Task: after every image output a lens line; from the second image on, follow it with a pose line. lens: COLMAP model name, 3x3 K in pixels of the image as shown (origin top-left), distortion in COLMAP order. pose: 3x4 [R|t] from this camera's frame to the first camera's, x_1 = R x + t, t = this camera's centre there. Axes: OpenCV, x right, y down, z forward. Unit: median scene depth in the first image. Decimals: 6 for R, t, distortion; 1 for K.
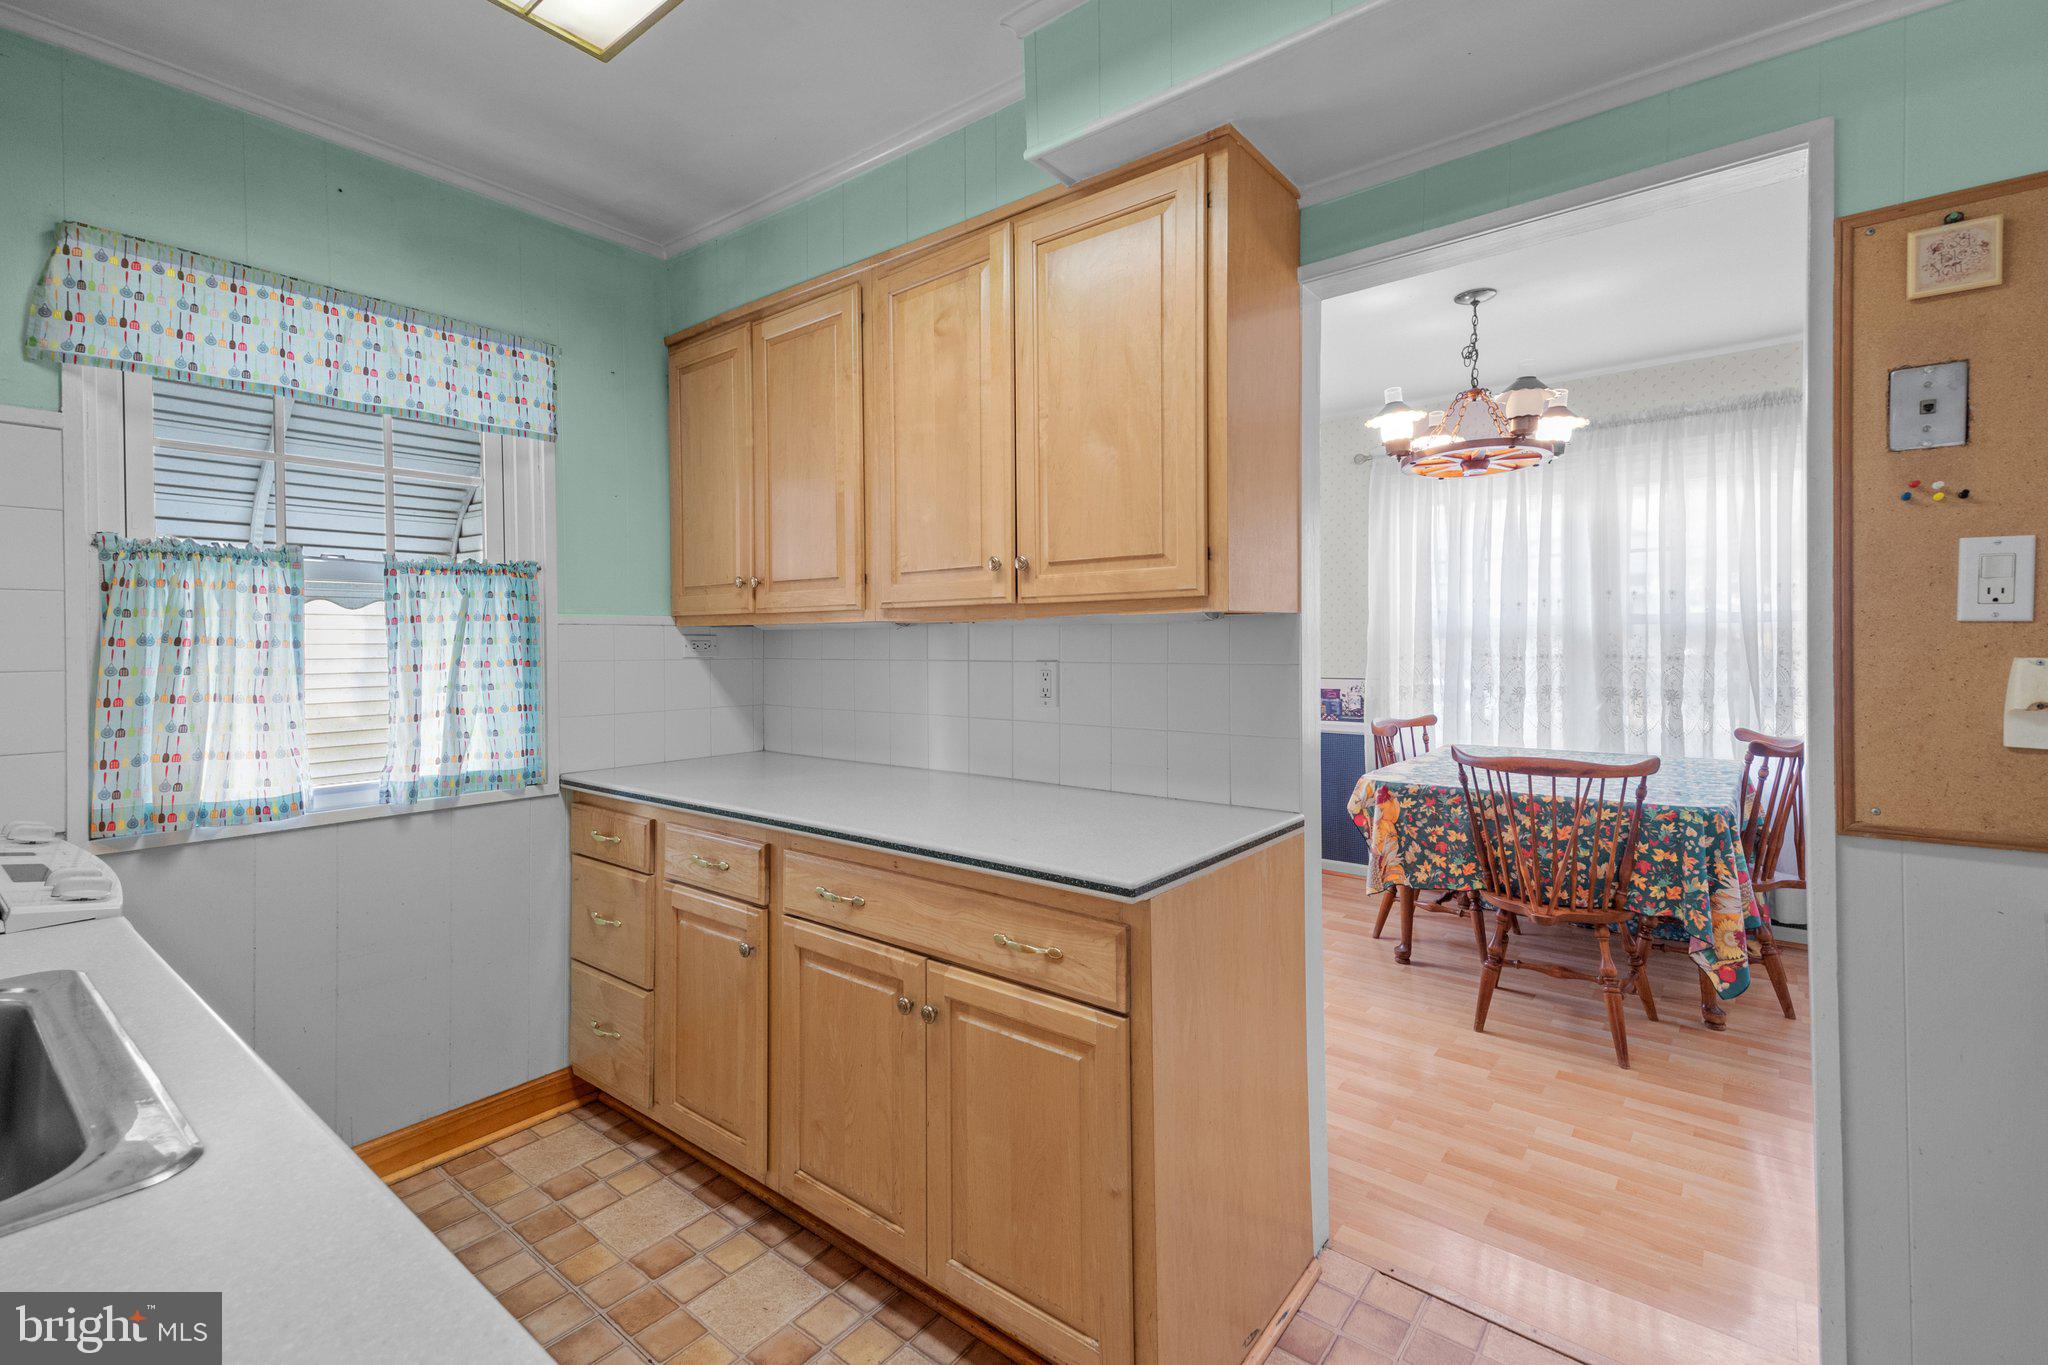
lens RADIAL K [[903.9, 0, 1025.5], [0, 903.9, 643.2], [0, 0, 1]] dist [0.028763, 0.000380]
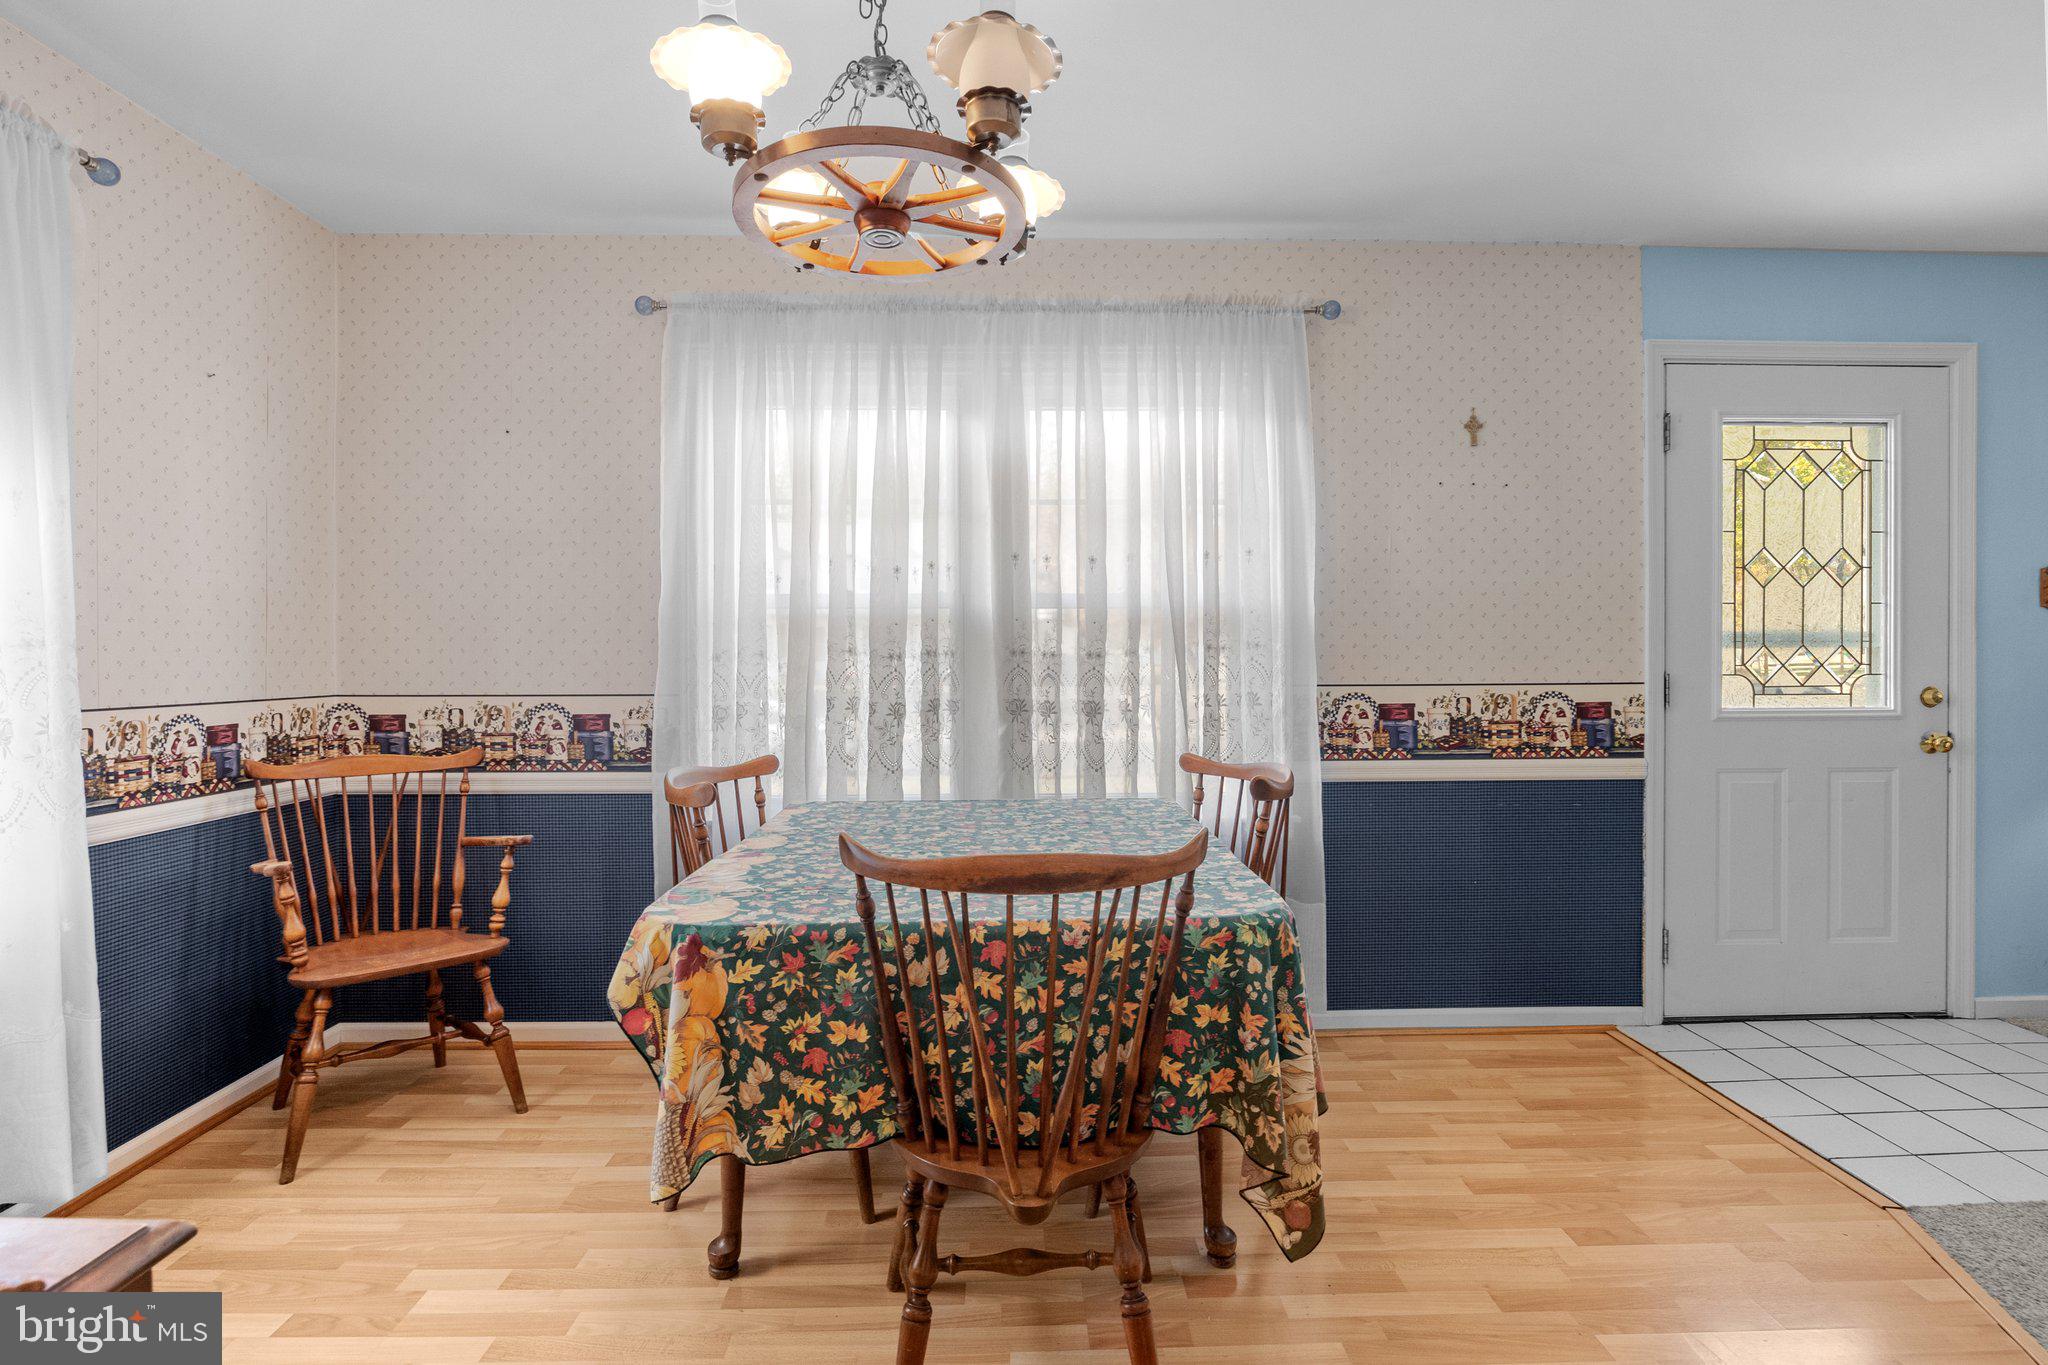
lens RADIAL K [[1024.9, 0, 1021.7], [0, 1024.9, 669.5], [0, 0, 1]] dist [-0.002691, -0.000175]
pose [[0.766038, -0.000478, 0.642795, 0.208281], [-0.004064, 0.999976, 0.005588, 0.028085], [-0.642782, -0.006893, 0.766018, 0.544588]]
